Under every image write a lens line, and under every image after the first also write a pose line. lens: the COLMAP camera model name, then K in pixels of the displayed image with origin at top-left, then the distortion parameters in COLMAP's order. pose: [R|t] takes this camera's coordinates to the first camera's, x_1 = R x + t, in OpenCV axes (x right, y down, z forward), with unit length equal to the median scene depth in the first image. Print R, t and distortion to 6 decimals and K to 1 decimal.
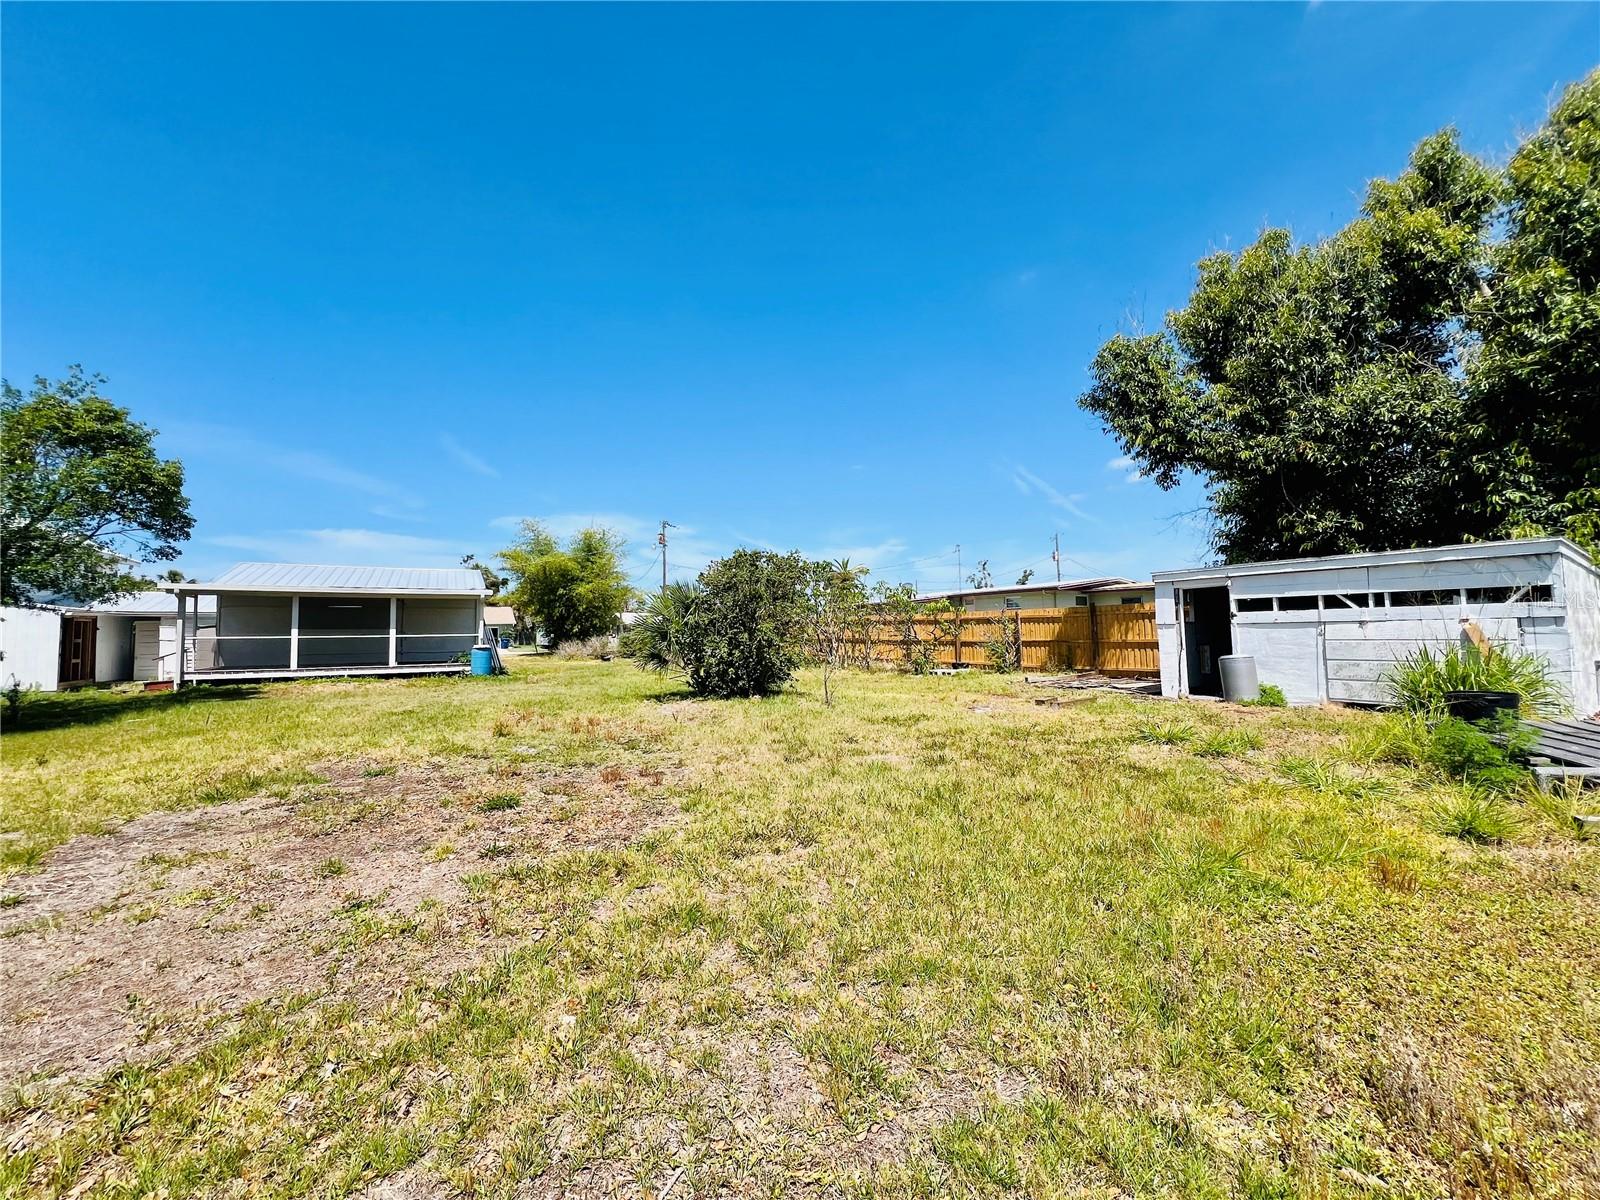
lens RADIAL K [[641.1, 0, 800.0], [0, 641.1, 599.7], [0, 0, 1]] dist [-0.000630, -0.000167]
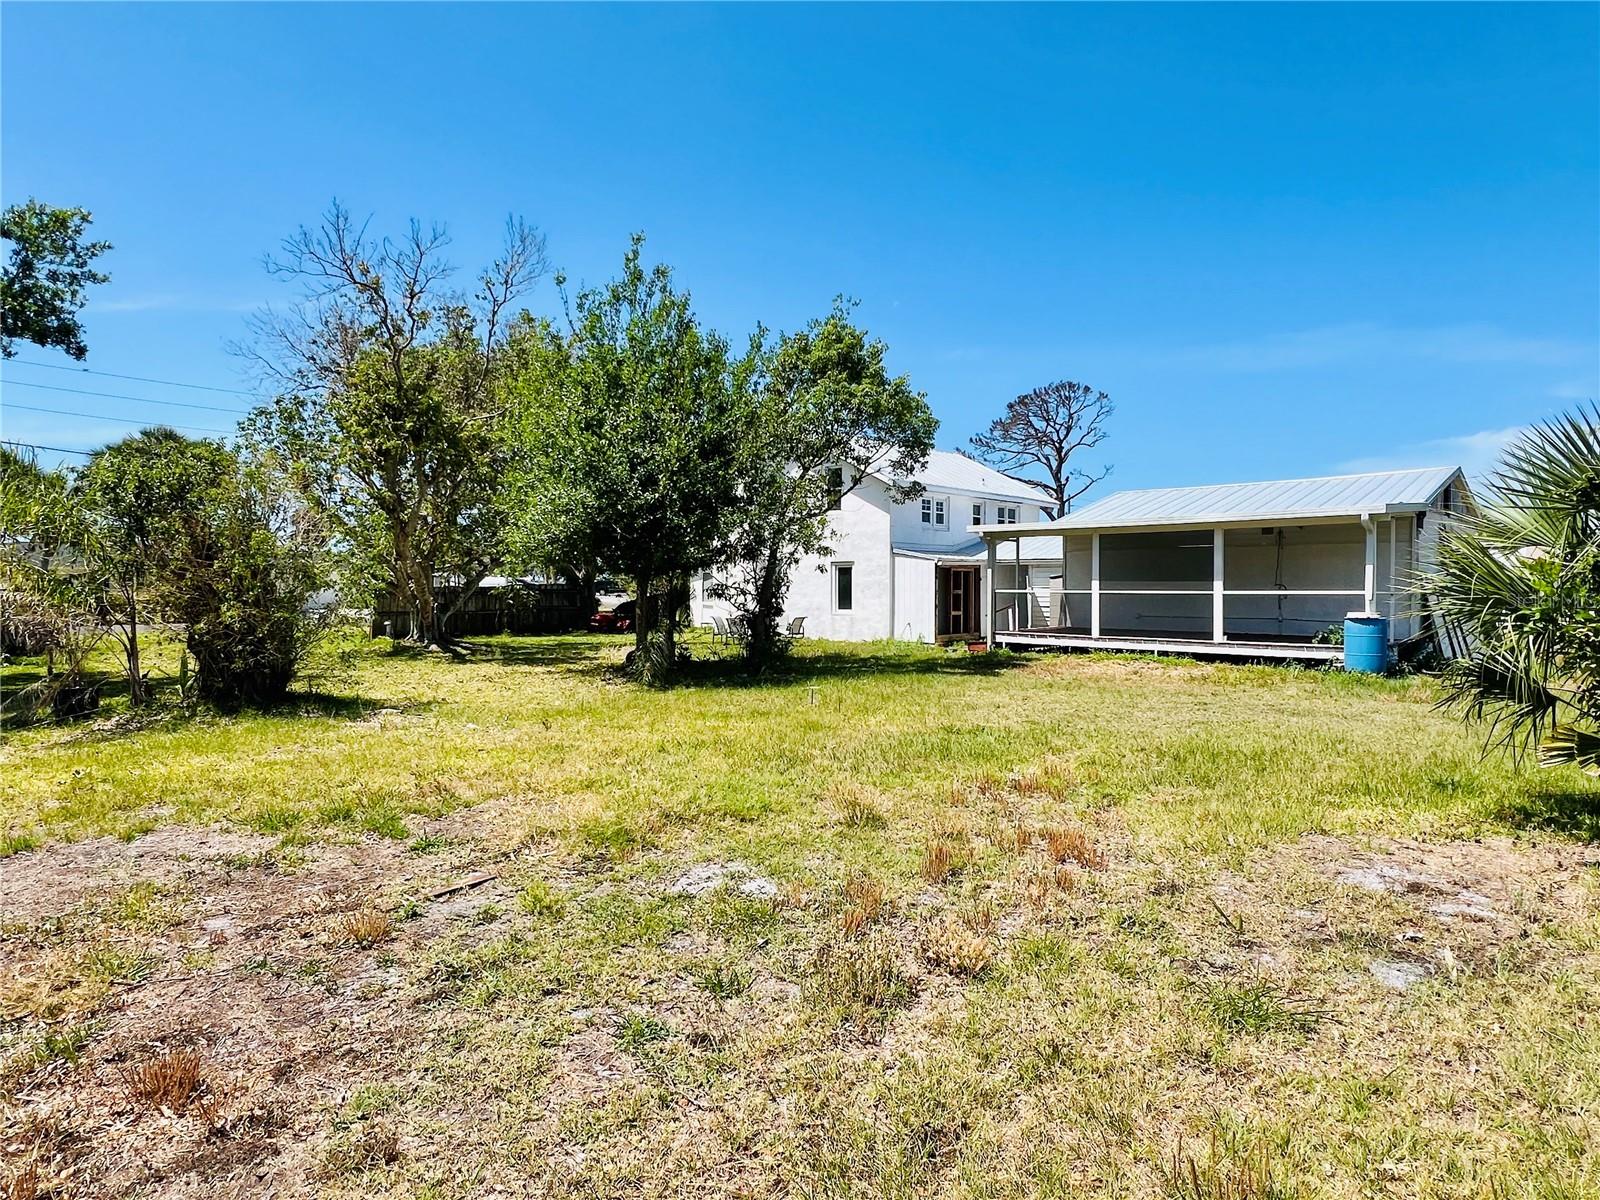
lens RADIAL K [[887.7, 0, 799.7], [0, 887.7, 597.8], [0, 0, 1]] dist [-0.000283, -0.000035]
pose [[0.247551, 0.026301, -0.968518, 0.085884], [0.046614, 0.998151, 0.039020, 0.011232], [0.967753, -0.054806, 0.245867, 0.438531]]
